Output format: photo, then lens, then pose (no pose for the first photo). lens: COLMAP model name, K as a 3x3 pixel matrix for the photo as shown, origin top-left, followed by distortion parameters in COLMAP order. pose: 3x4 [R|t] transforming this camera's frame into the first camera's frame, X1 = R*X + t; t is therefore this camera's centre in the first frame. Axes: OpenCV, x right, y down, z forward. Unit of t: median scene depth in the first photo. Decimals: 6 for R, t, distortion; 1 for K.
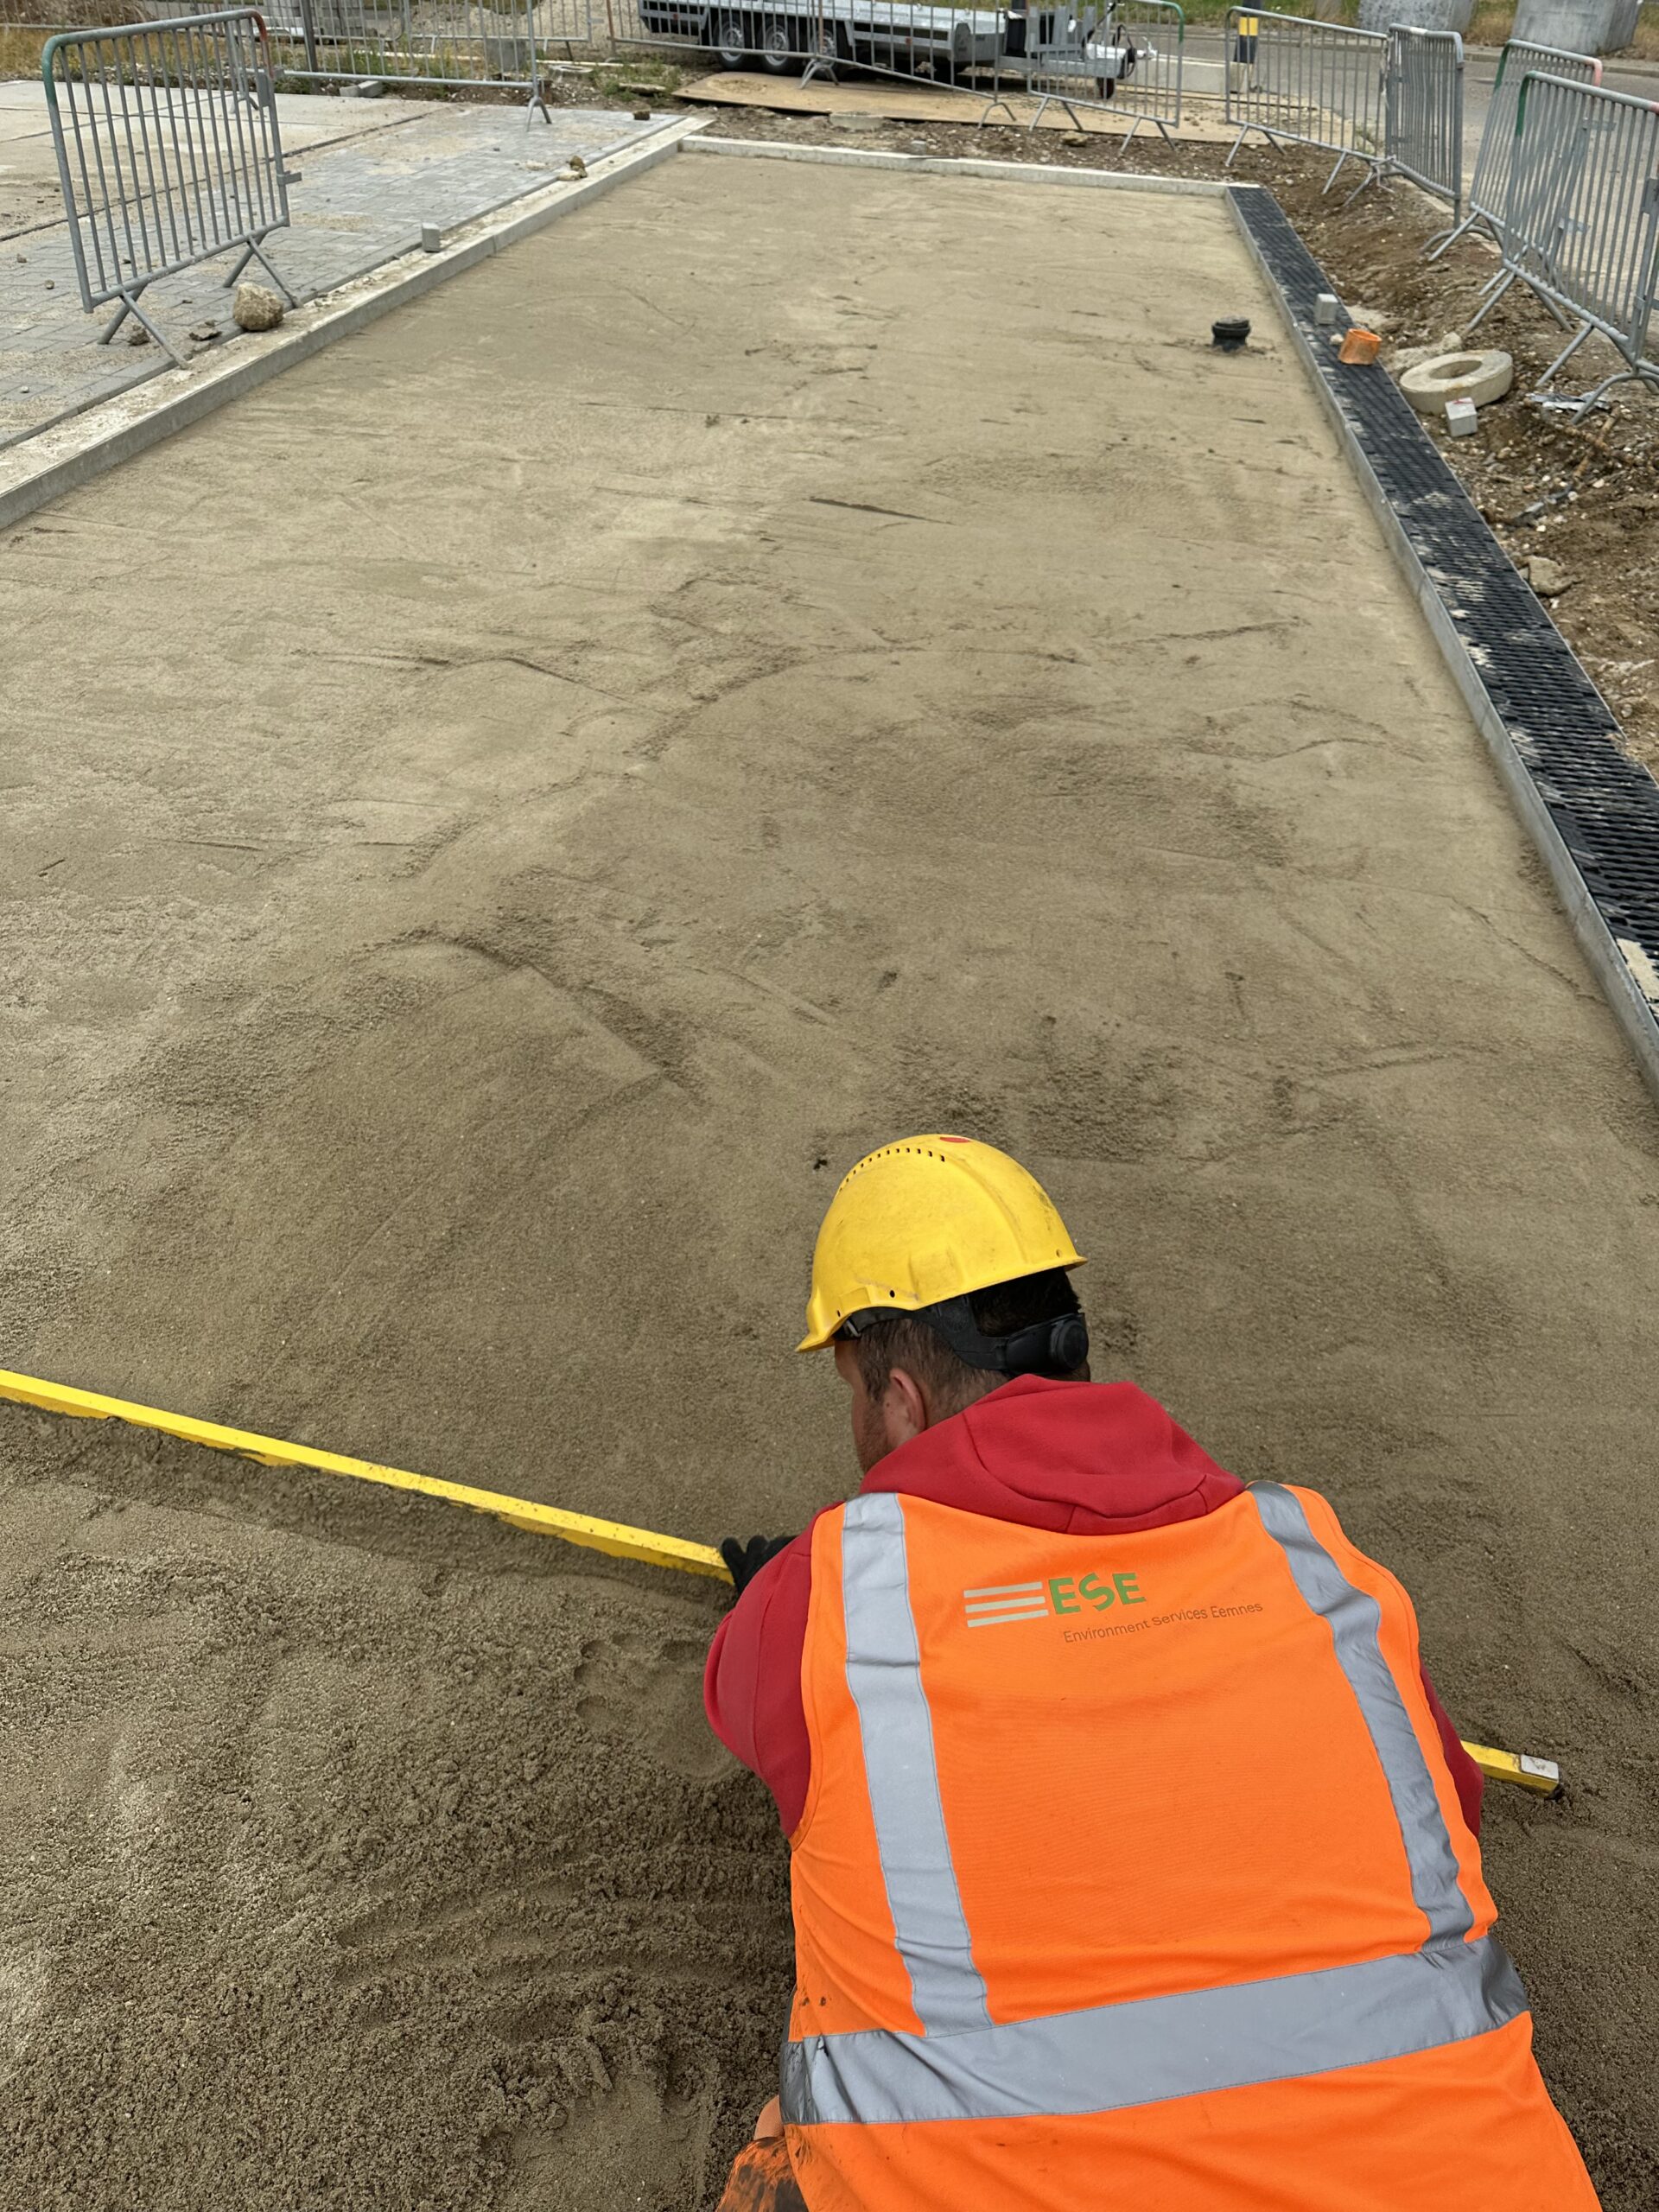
lens RADIAL K [[1596.6, 0, 763.7], [0, 1596.6, 1094.3], [0, 0, 1]] dist [0.055046, -0.065462]
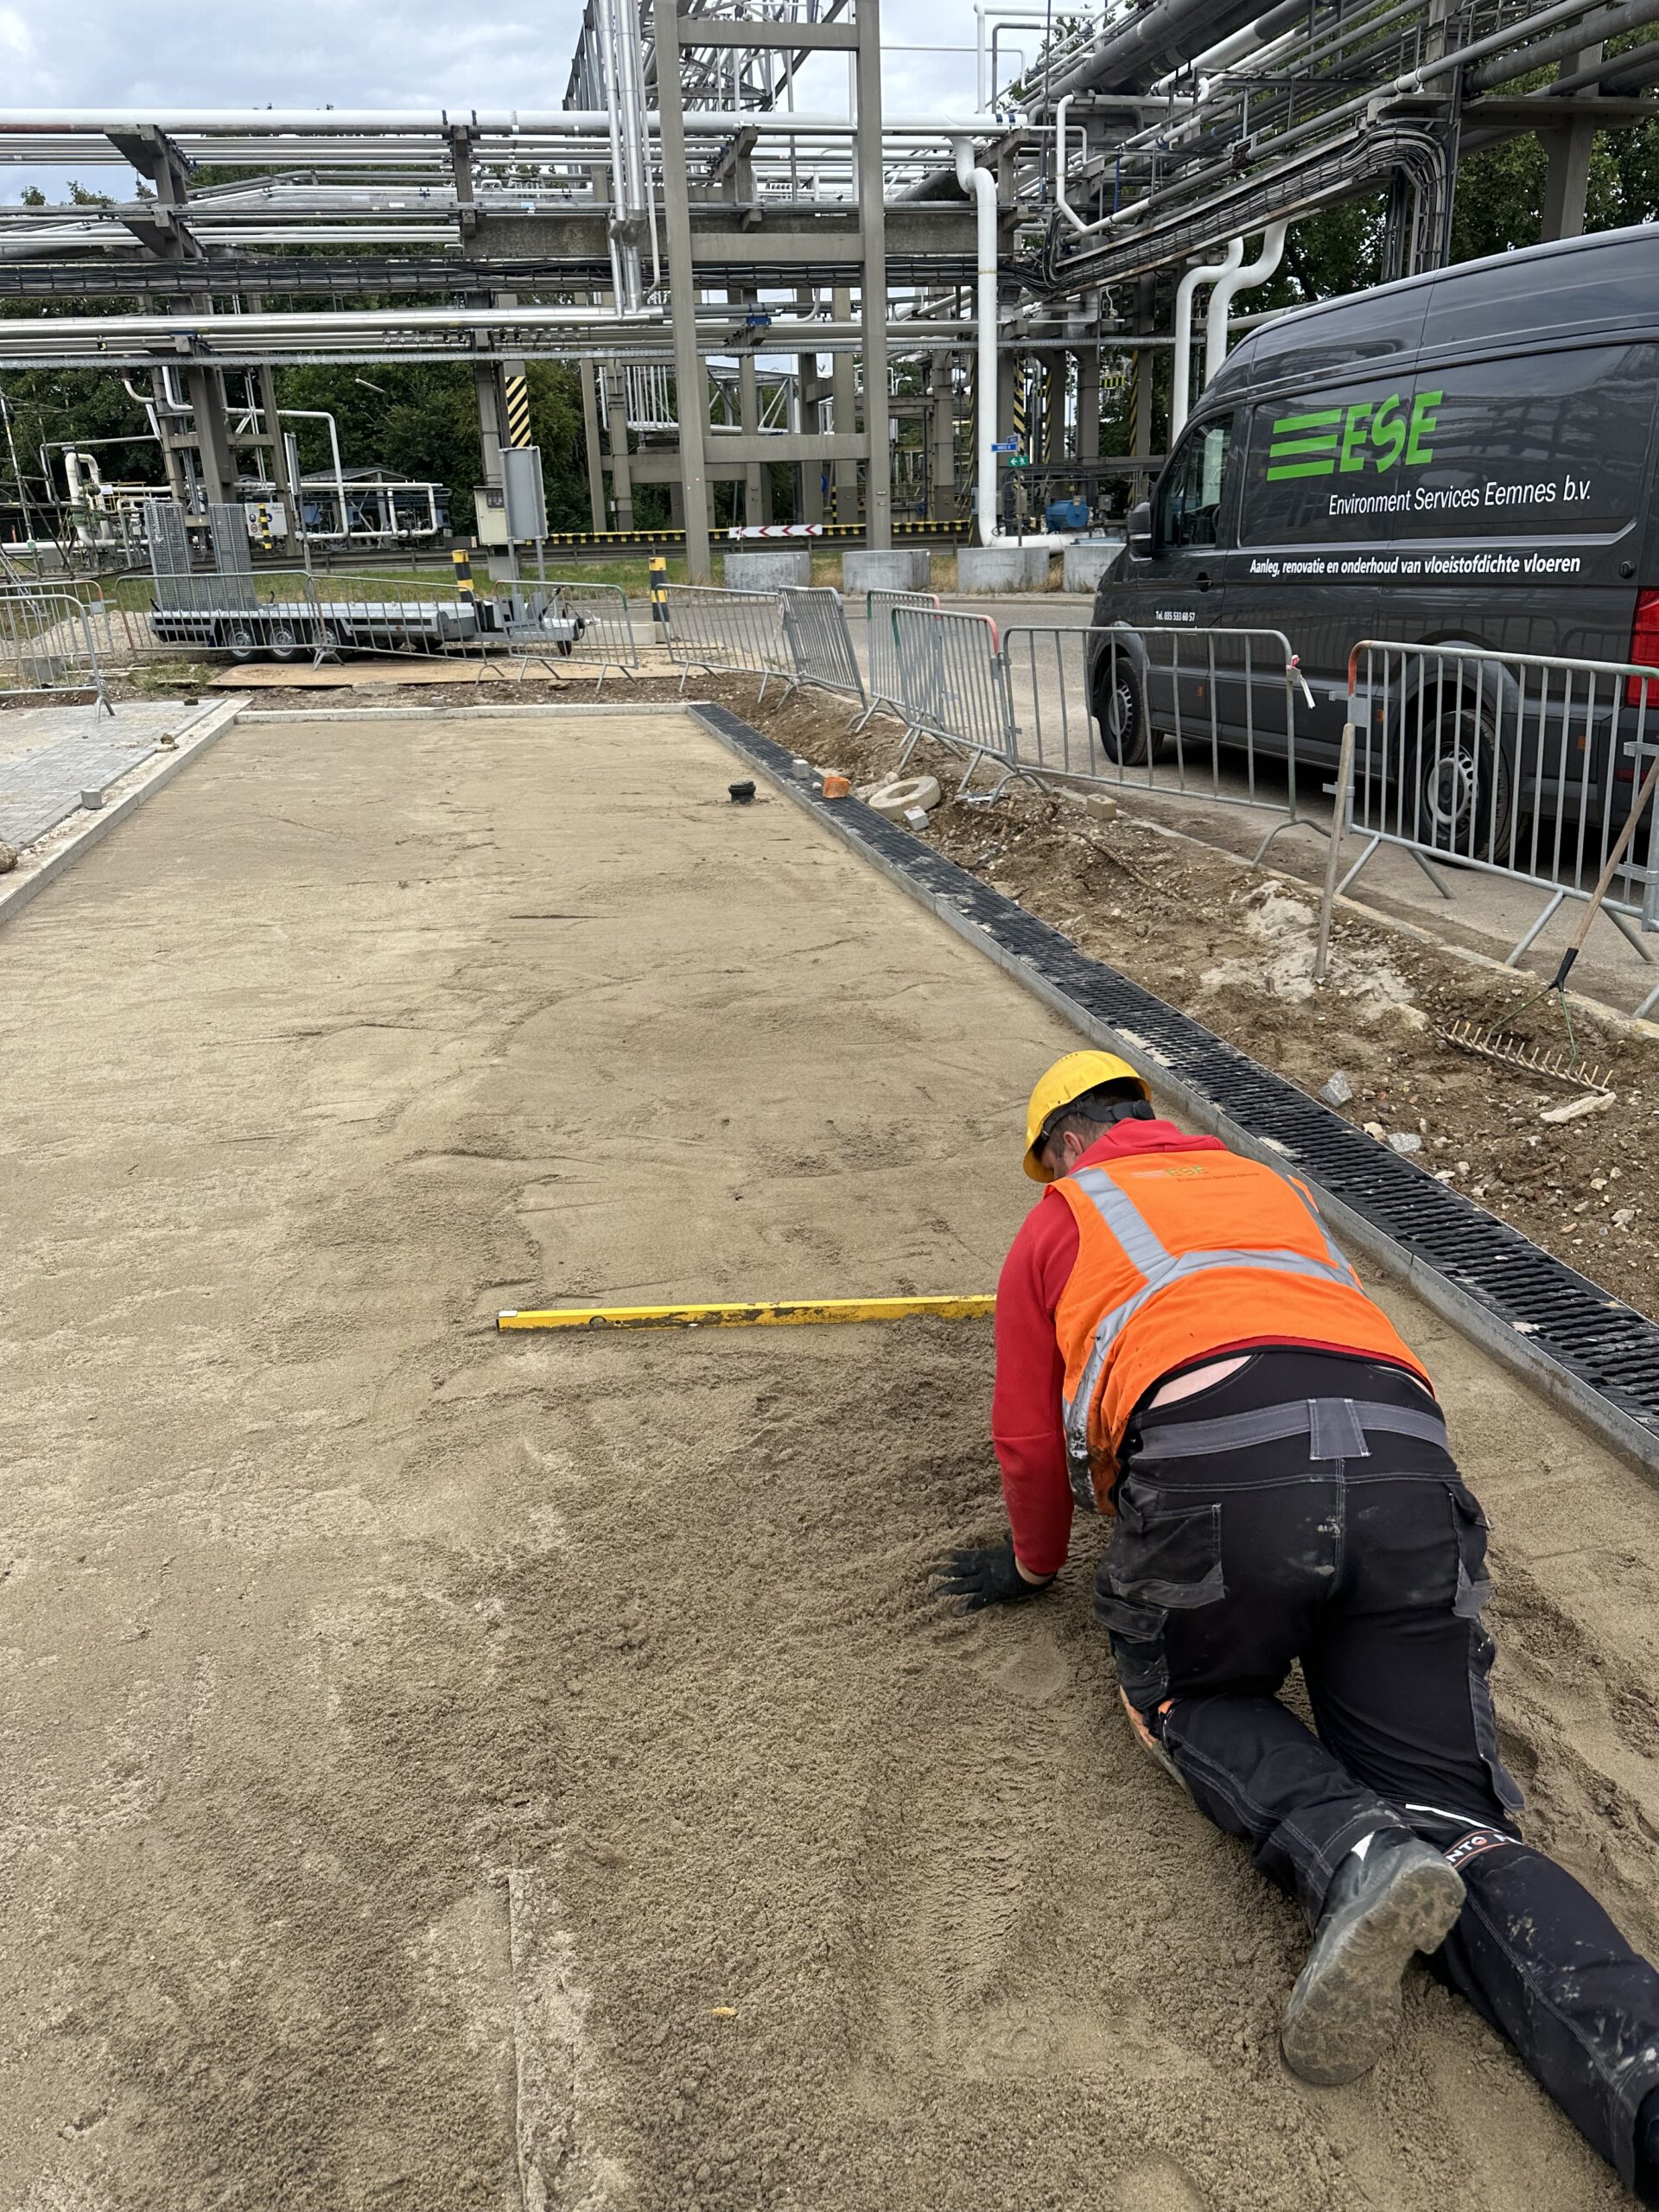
lens RADIAL K [[1642.8, 0, 835.0], [0, 1642.8, 1105.2], [0, 0, 1]] dist [0.031337, -0.029860]
pose [[0.927814, -0.180274, 0.326592, -0.145602], [0.266198, 0.933283, -0.241082, 0.138908], [-0.261342, 0.310618, 0.913902, -0.218530]]
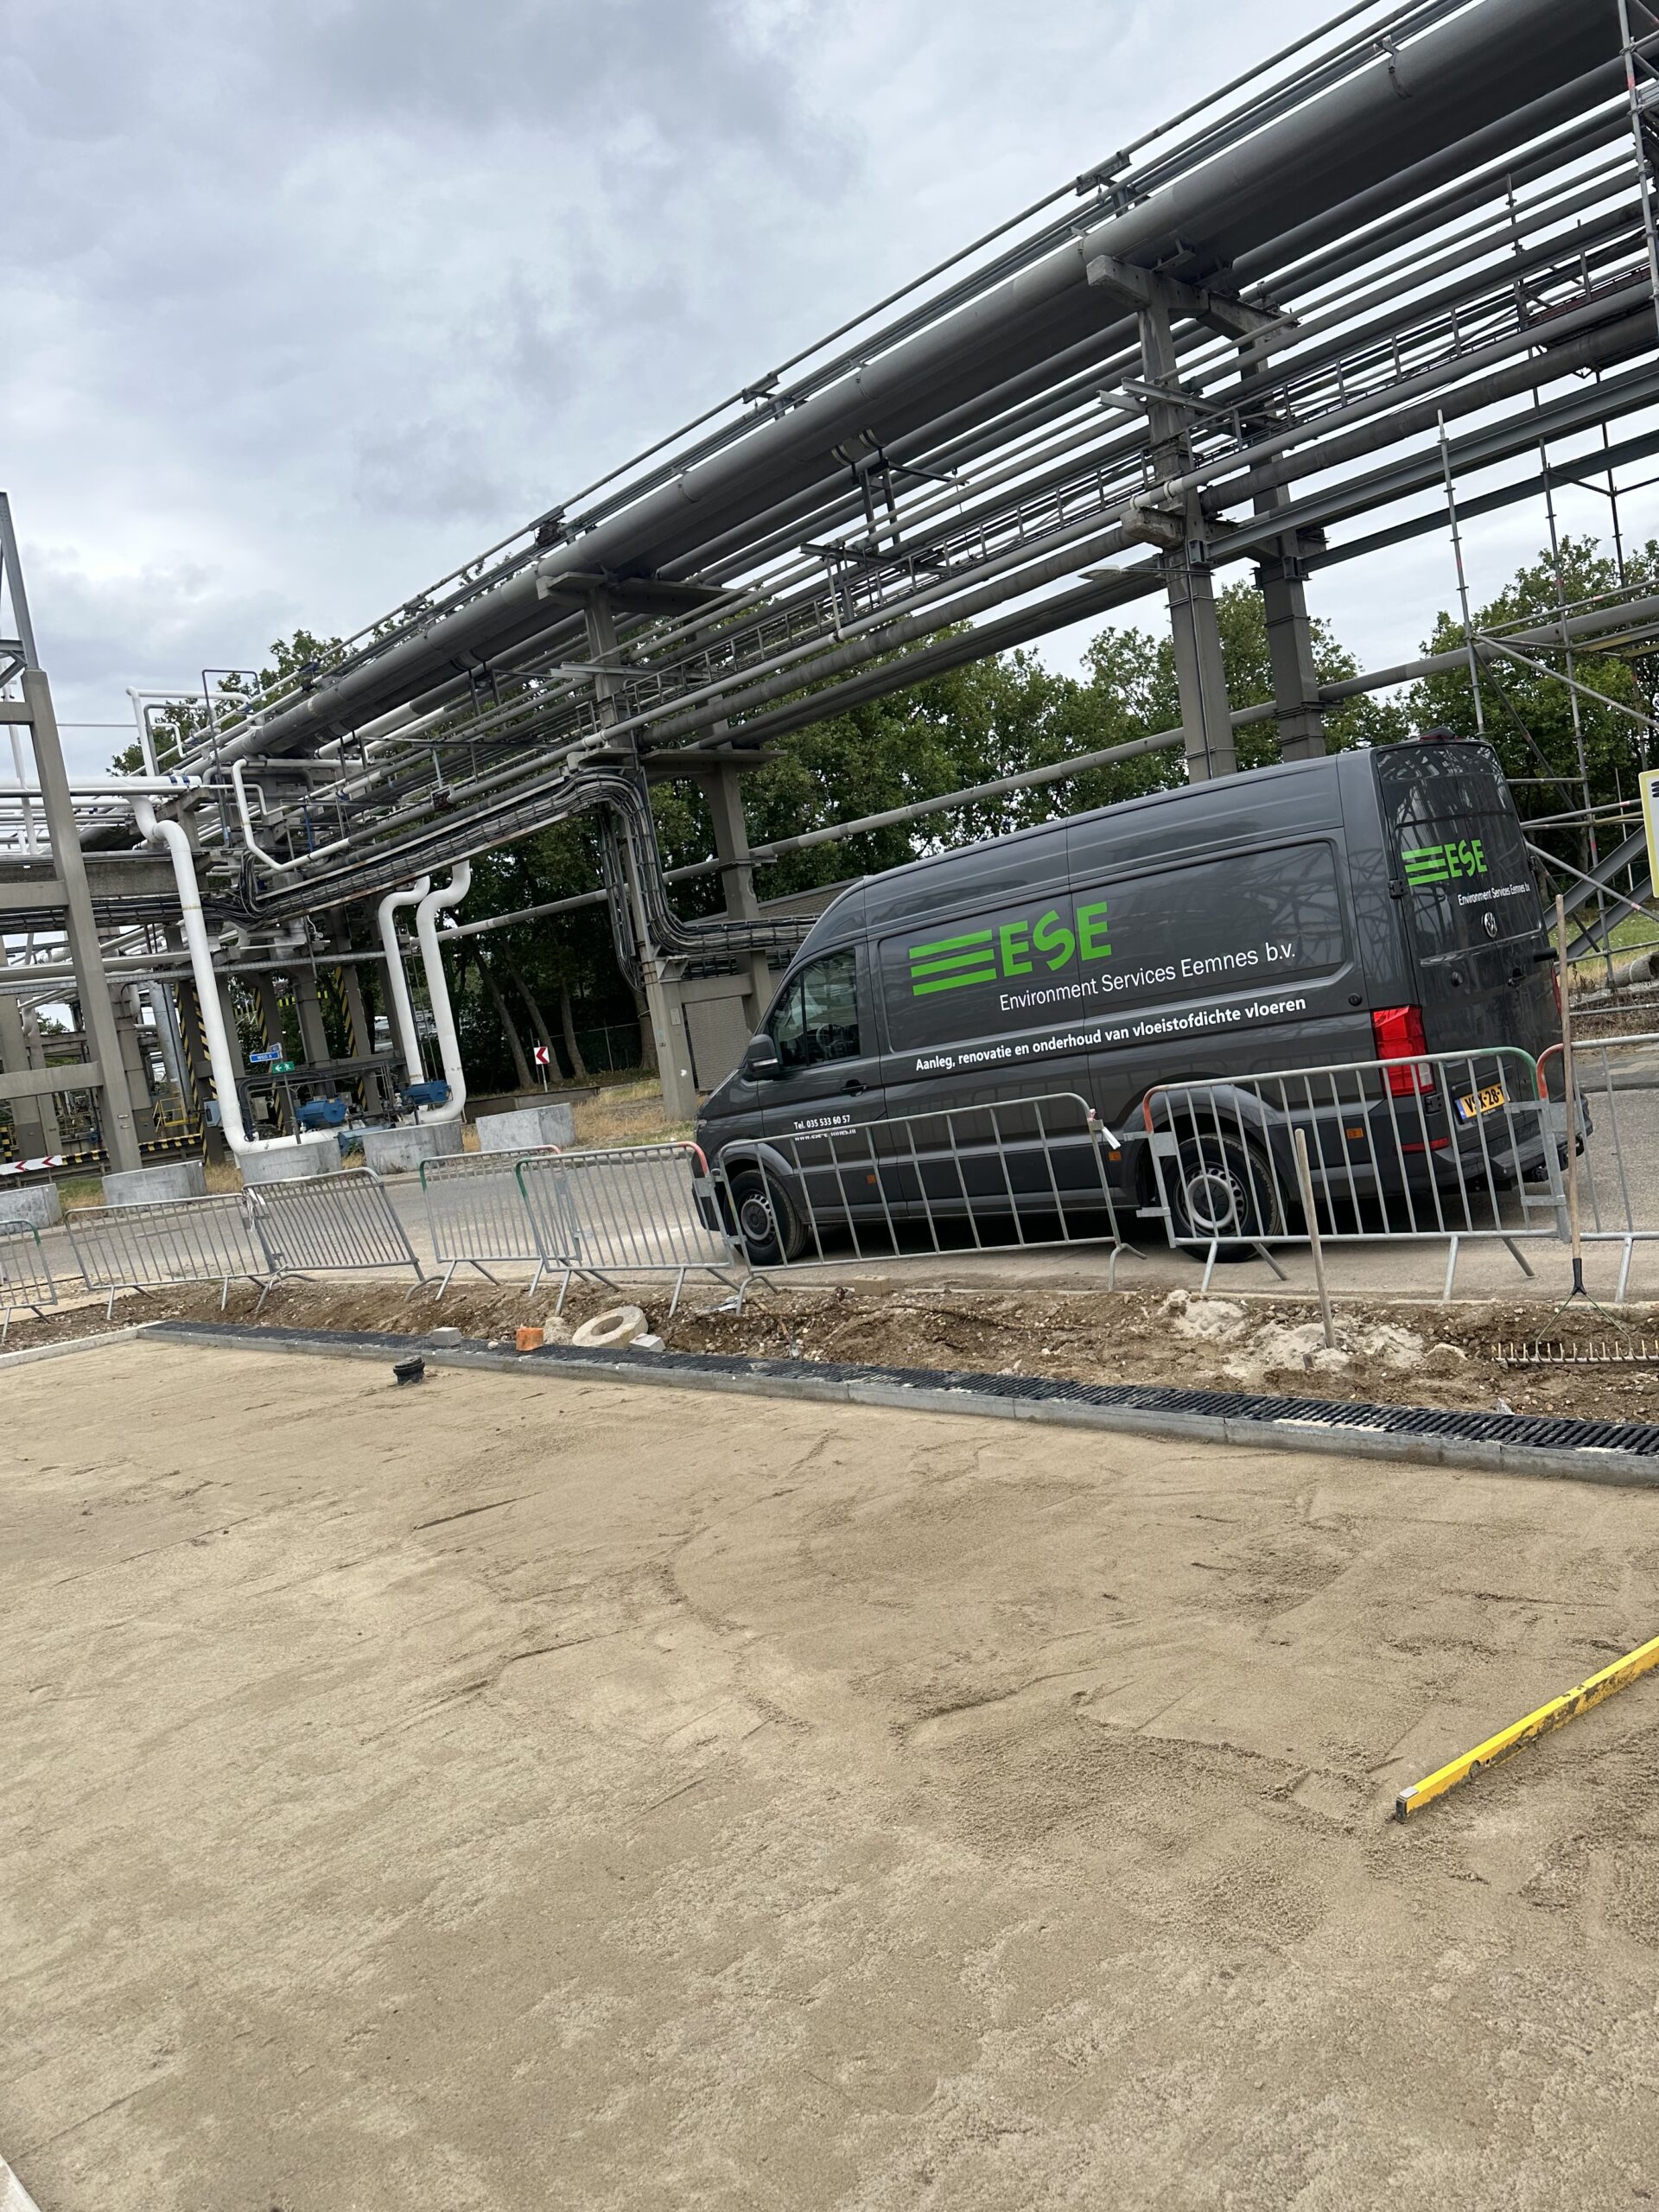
lens RADIAL K [[1596.6, 0, 849.6], [0, 1596.6, 1109.8], [0, 0, 1]] dist [0.055046, -0.065462]
pose [[0.577991, -0.165402, 0.799105, -0.480209], [0.611954, 0.735668, -0.290353, -0.048183], [-0.539851, 0.656837, 0.526428, 0.022850]]
